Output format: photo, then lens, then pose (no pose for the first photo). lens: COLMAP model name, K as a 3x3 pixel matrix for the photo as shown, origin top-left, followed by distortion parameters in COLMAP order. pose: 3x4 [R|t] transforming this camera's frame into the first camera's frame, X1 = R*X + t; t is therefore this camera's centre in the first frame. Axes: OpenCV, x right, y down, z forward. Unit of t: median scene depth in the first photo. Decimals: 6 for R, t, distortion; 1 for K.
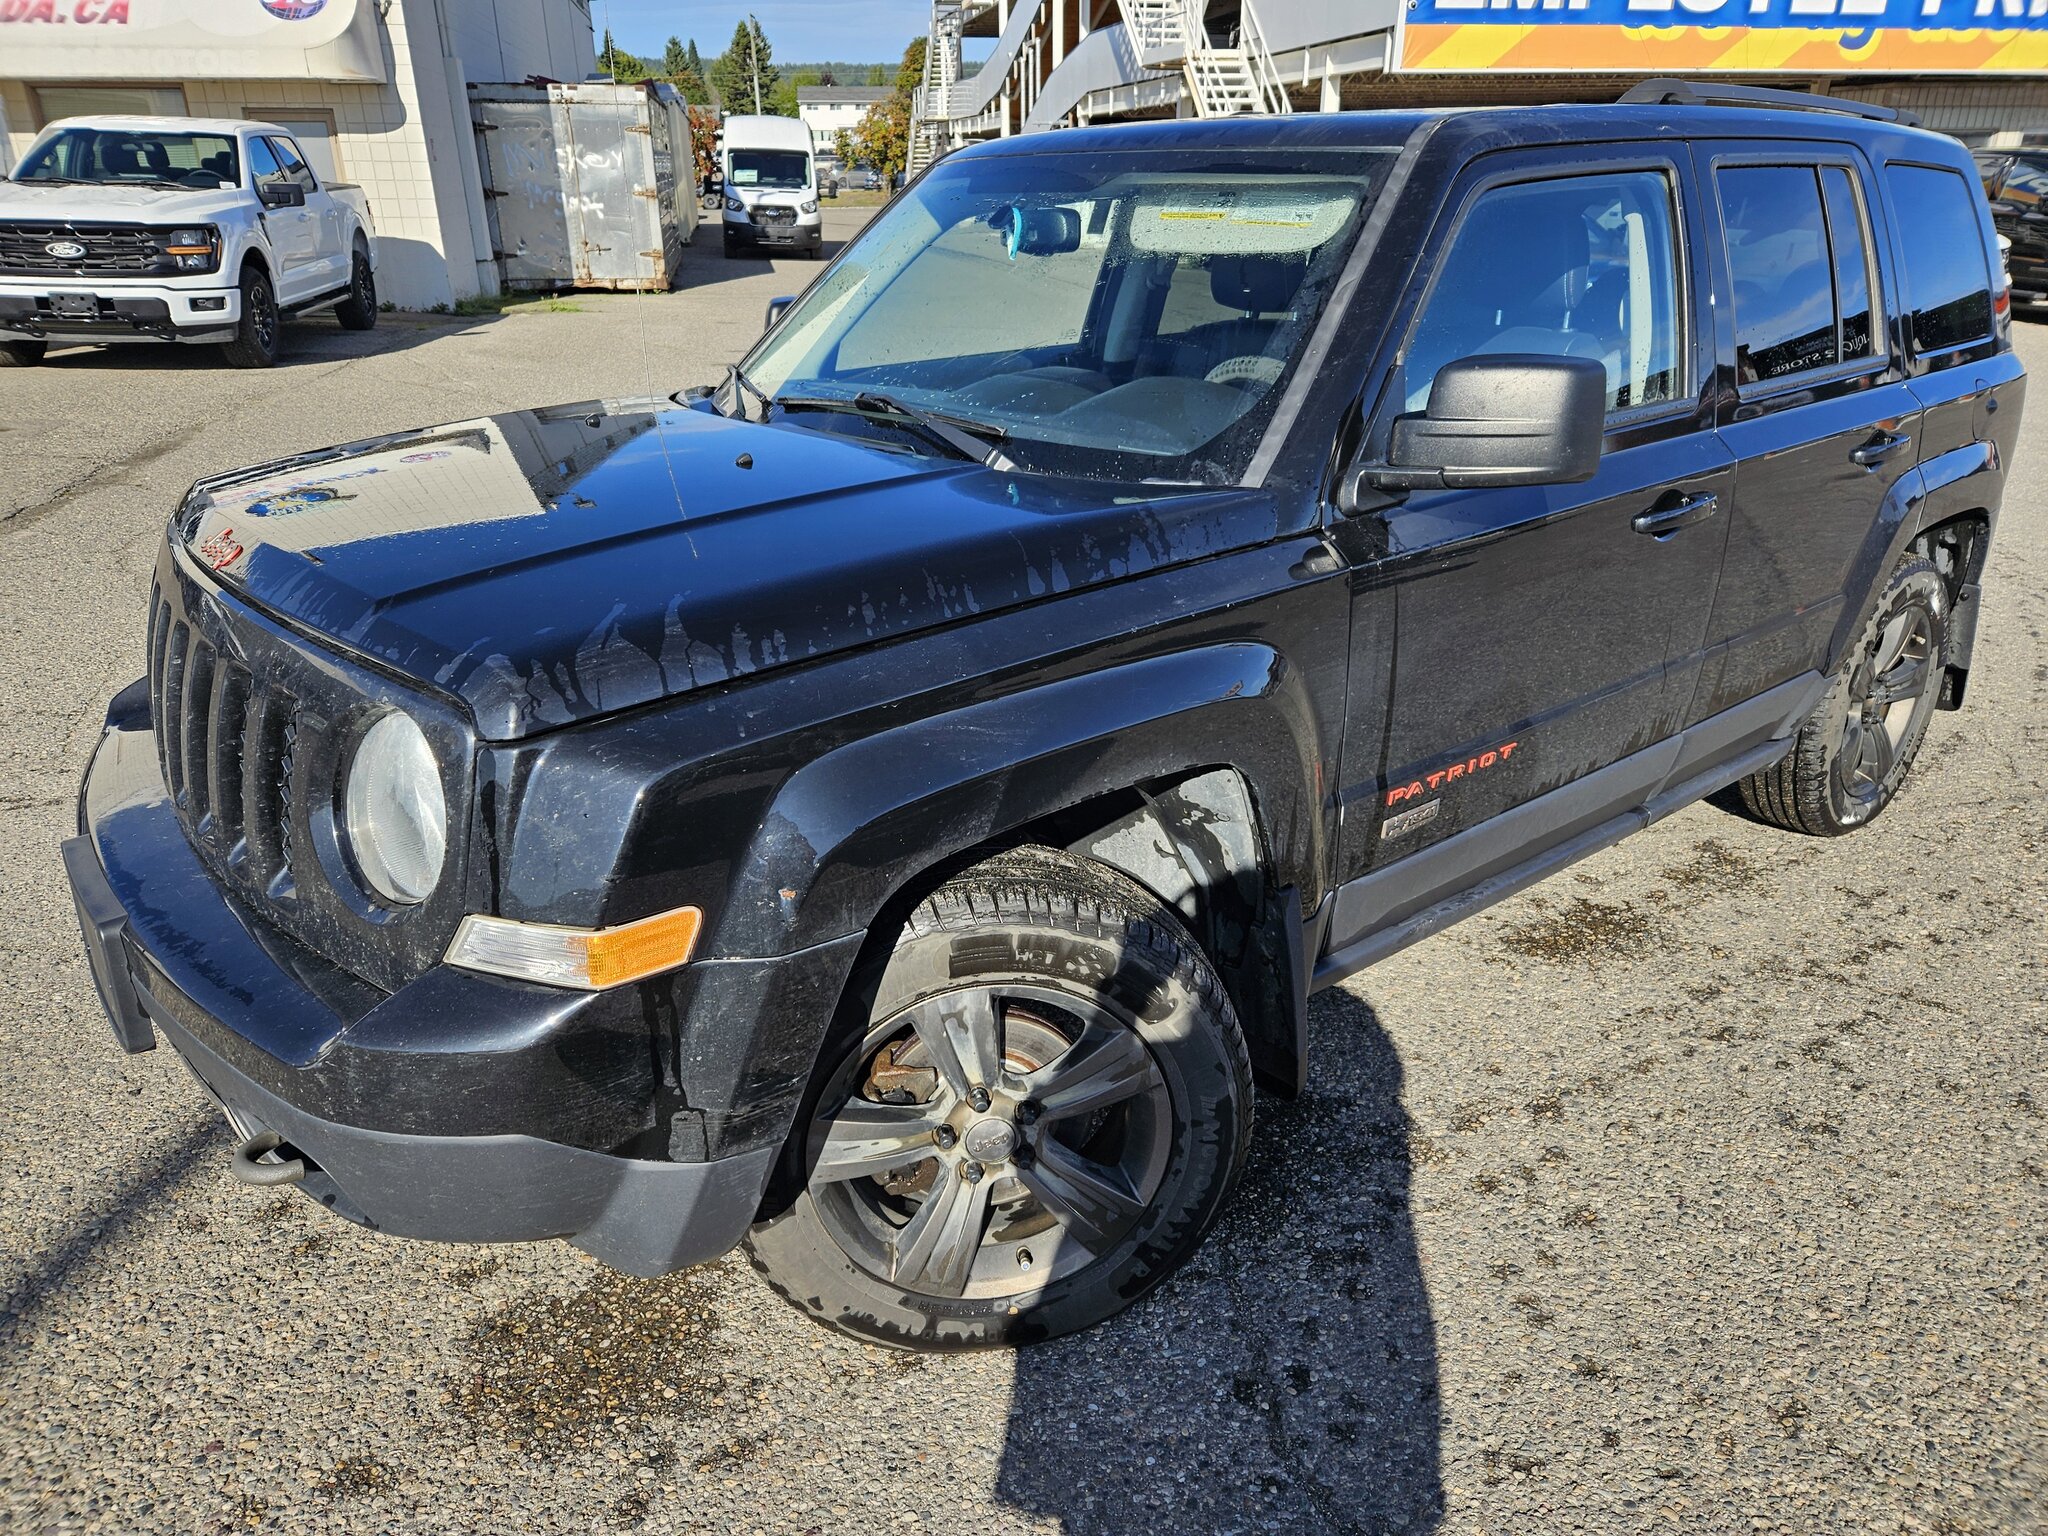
lens RADIAL K [[1378.8, 0, 1029.0], [0, 1378.8, 748.7], [0, 0, 1]] dist [0.041736, -0.027724]
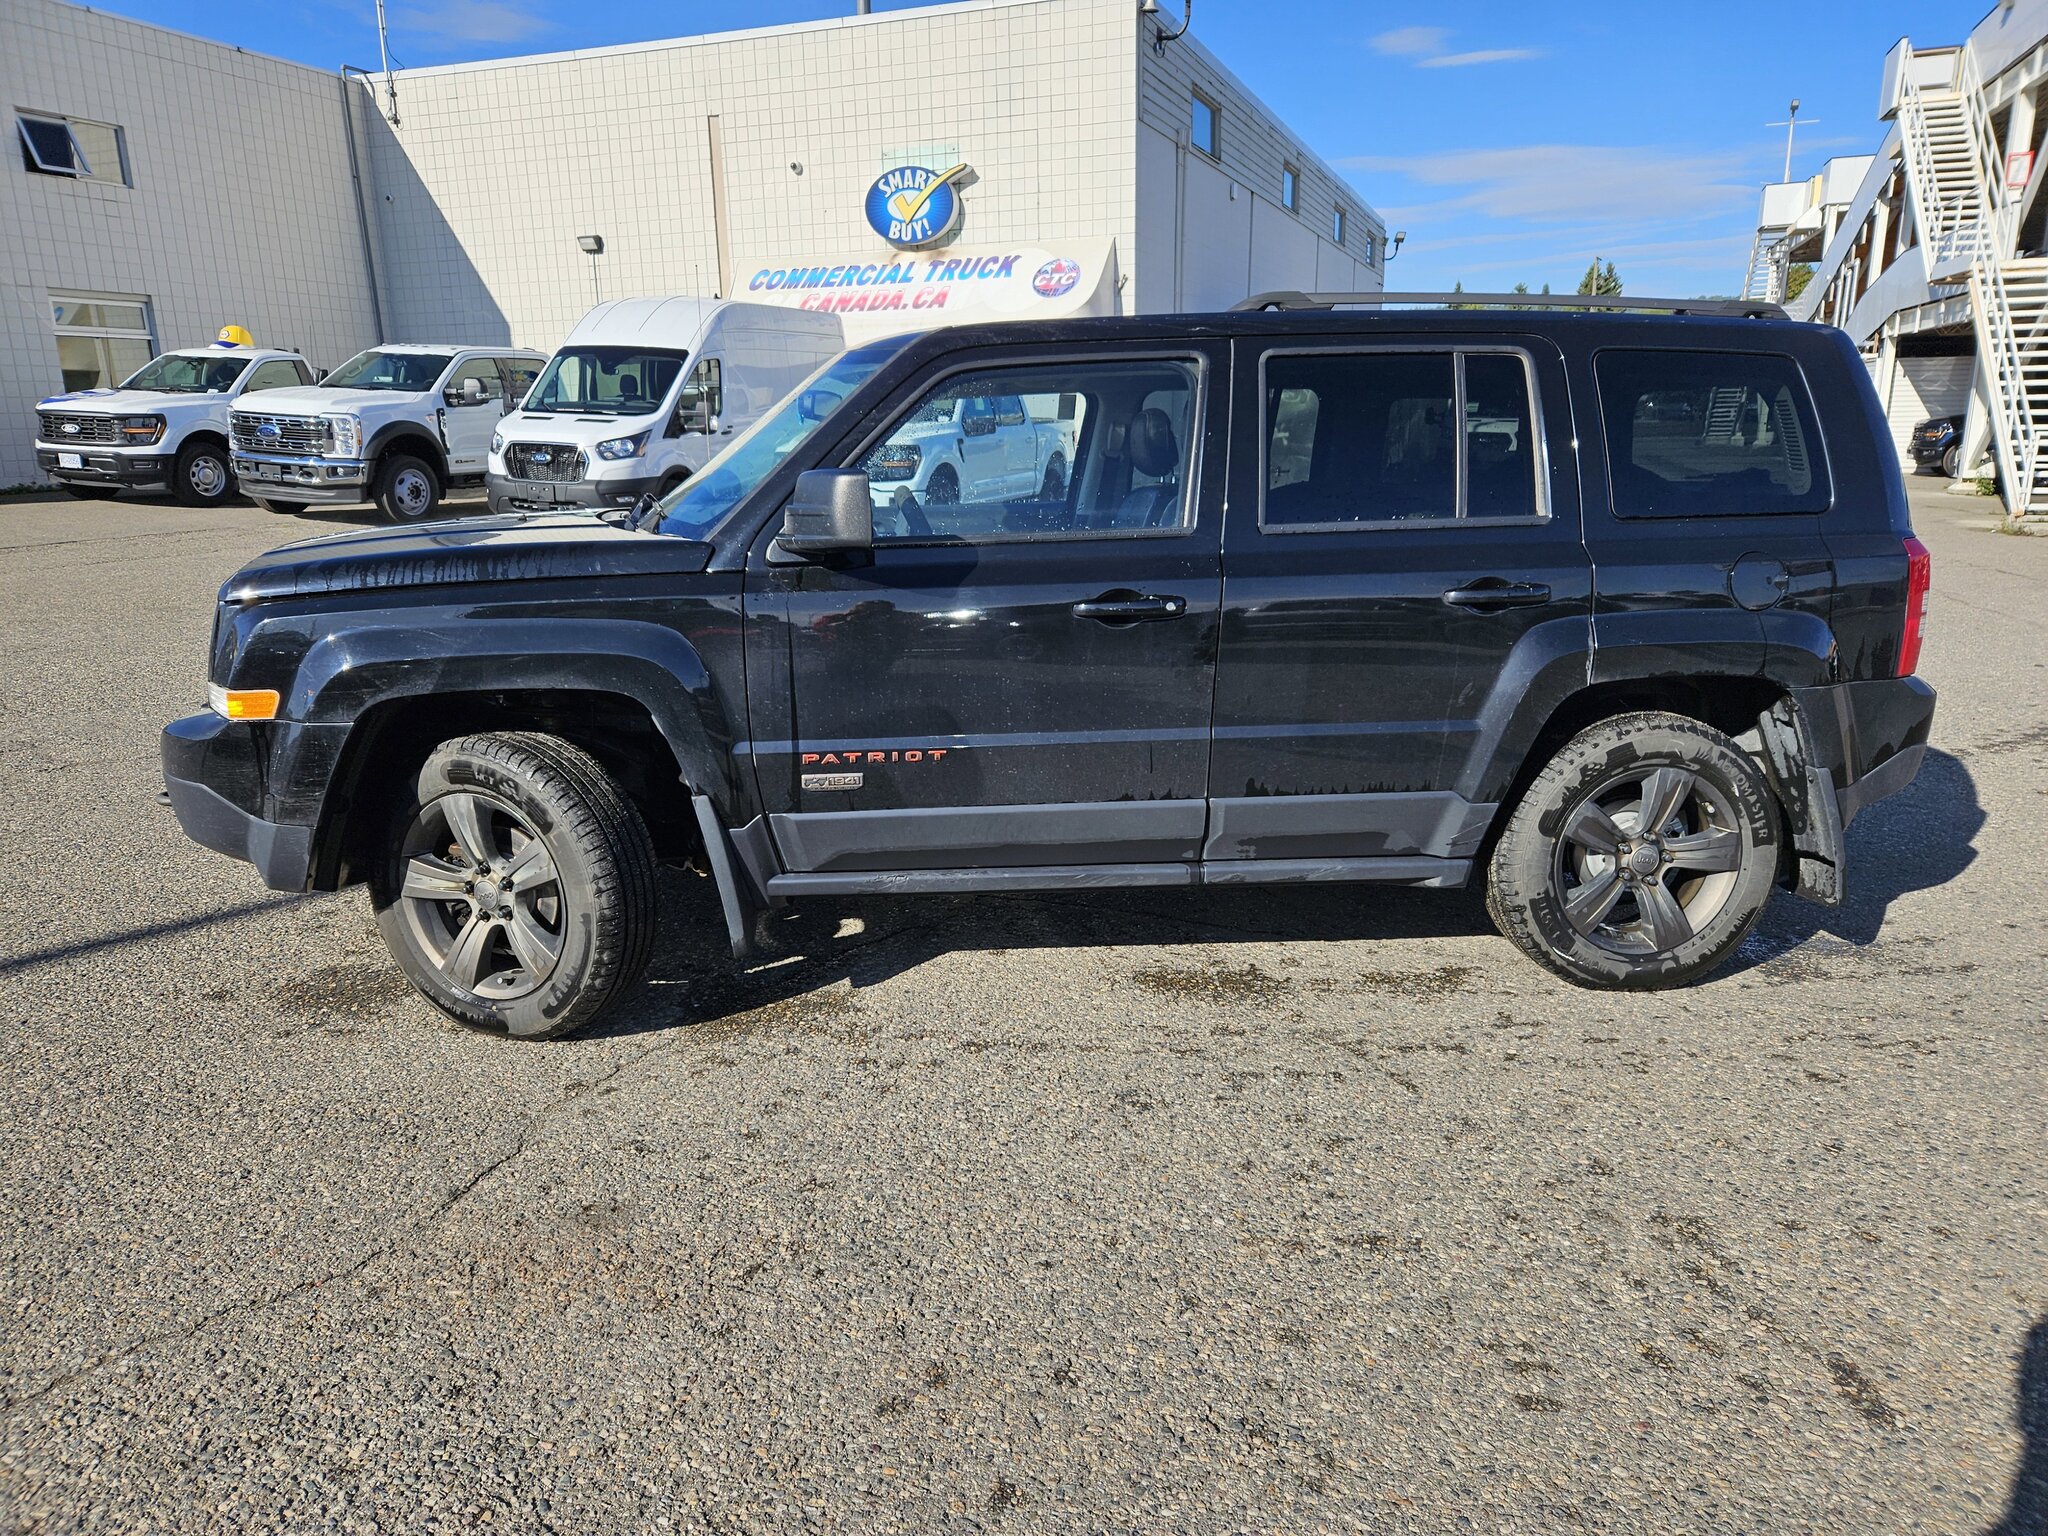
lens RADIAL K [[1378.8, 0, 1007.1], [0, 1378.8, 771.1], [0, 0, 1]] dist [0.041736, -0.027724]
pose [[0.840479, 0.123619, -0.527554, 0.252180], [-0.195598, 0.977196, -0.082638, 0.026133], [0.505308, 0.172644, 0.845492, -0.029311]]
